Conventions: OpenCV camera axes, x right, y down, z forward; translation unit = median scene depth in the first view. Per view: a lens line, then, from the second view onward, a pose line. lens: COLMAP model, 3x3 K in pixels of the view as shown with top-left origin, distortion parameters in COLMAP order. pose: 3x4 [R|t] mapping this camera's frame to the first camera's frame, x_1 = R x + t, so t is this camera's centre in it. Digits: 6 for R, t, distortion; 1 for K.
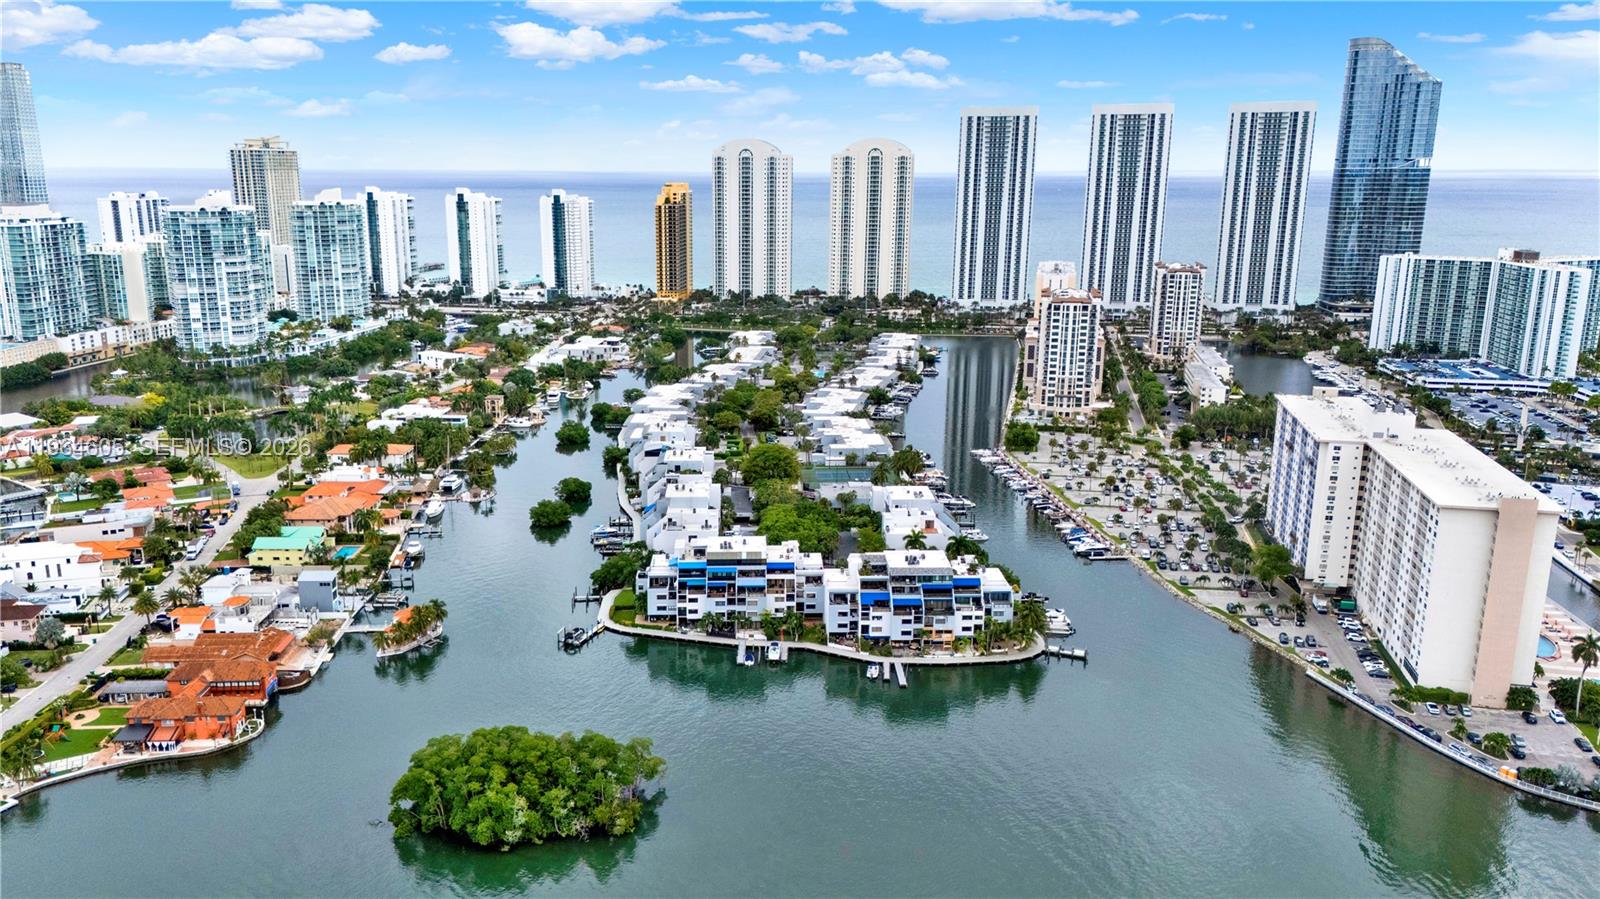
lens RADIAL K [[1187.1, 0, 750.9], [0, 1187.1, 453.1], [0, 0, 1]] dist [0.105710, -0.119596]
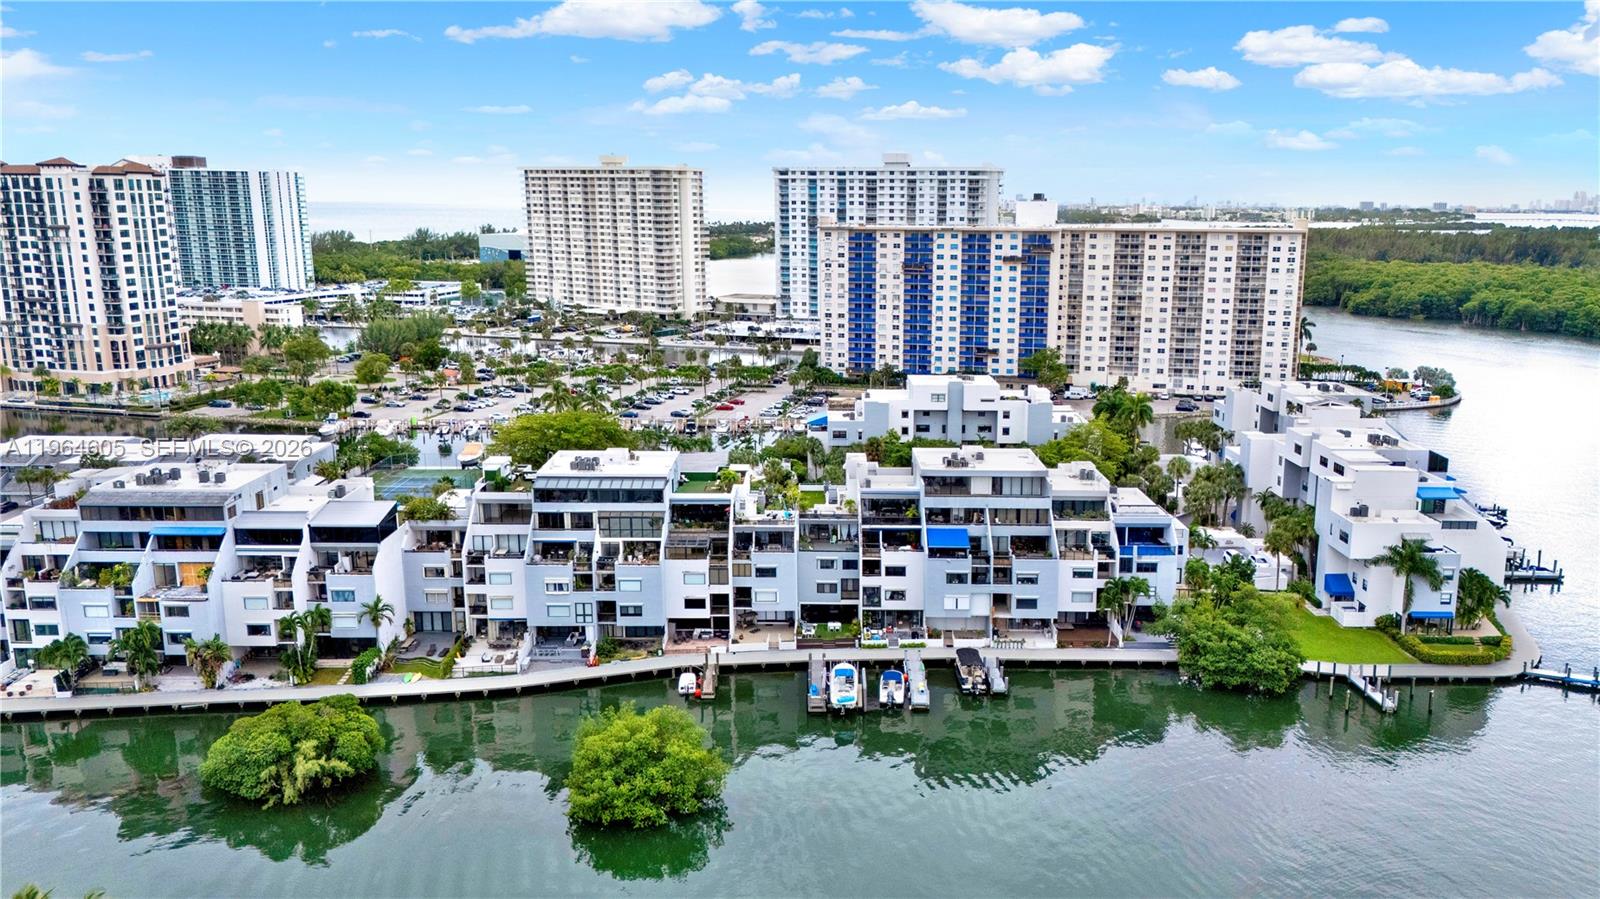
lens RADIAL K [[1191.5, 0, 844.4], [0, 1191.5, 491.2], [0, 0, 1]] dist [0.114087, -0.073258]
pose [[-0.004608, -0.226758, 0.973940, -0.250061], [0.219418, 0.949987, 0.222219, -0.032986], [-0.975620, 0.214724, 0.045378, 0.550302]]
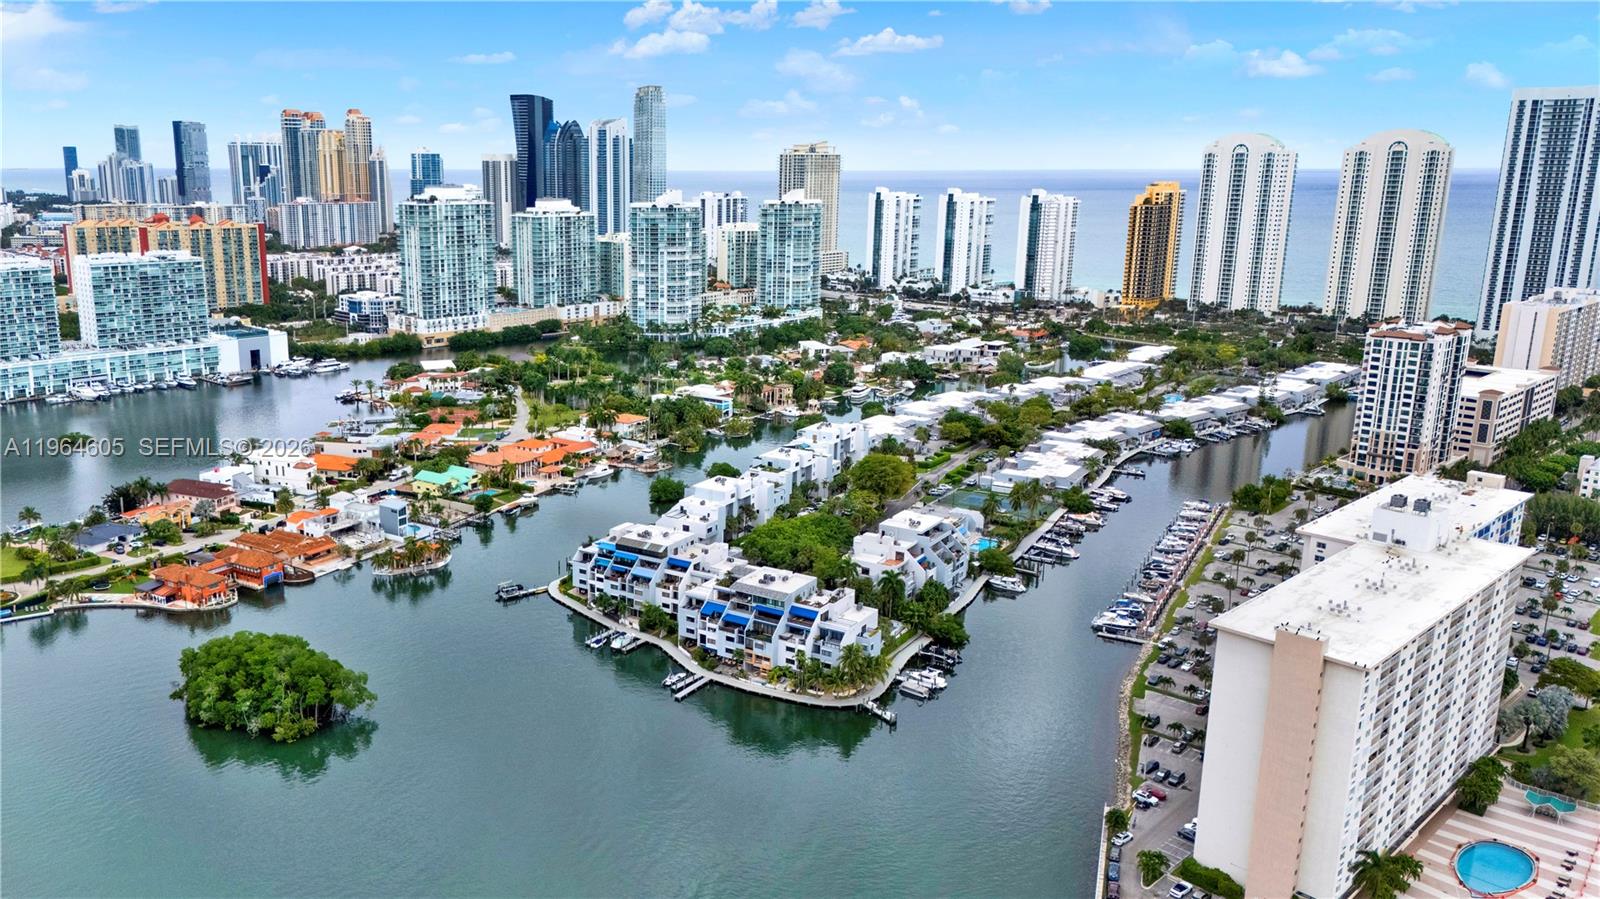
lens RADIAL K [[1187.1, 0, 750.9], [0, 1187.1, 453.1], [0, 0, 1]] dist [0.105710, -0.119596]
pose [[0.829584, 0.131788, -0.542607, 0.285015], [-0.131697, 0.990514, 0.039225, -0.021077], [0.542629, 0.038919, 0.839070, 0.085469]]
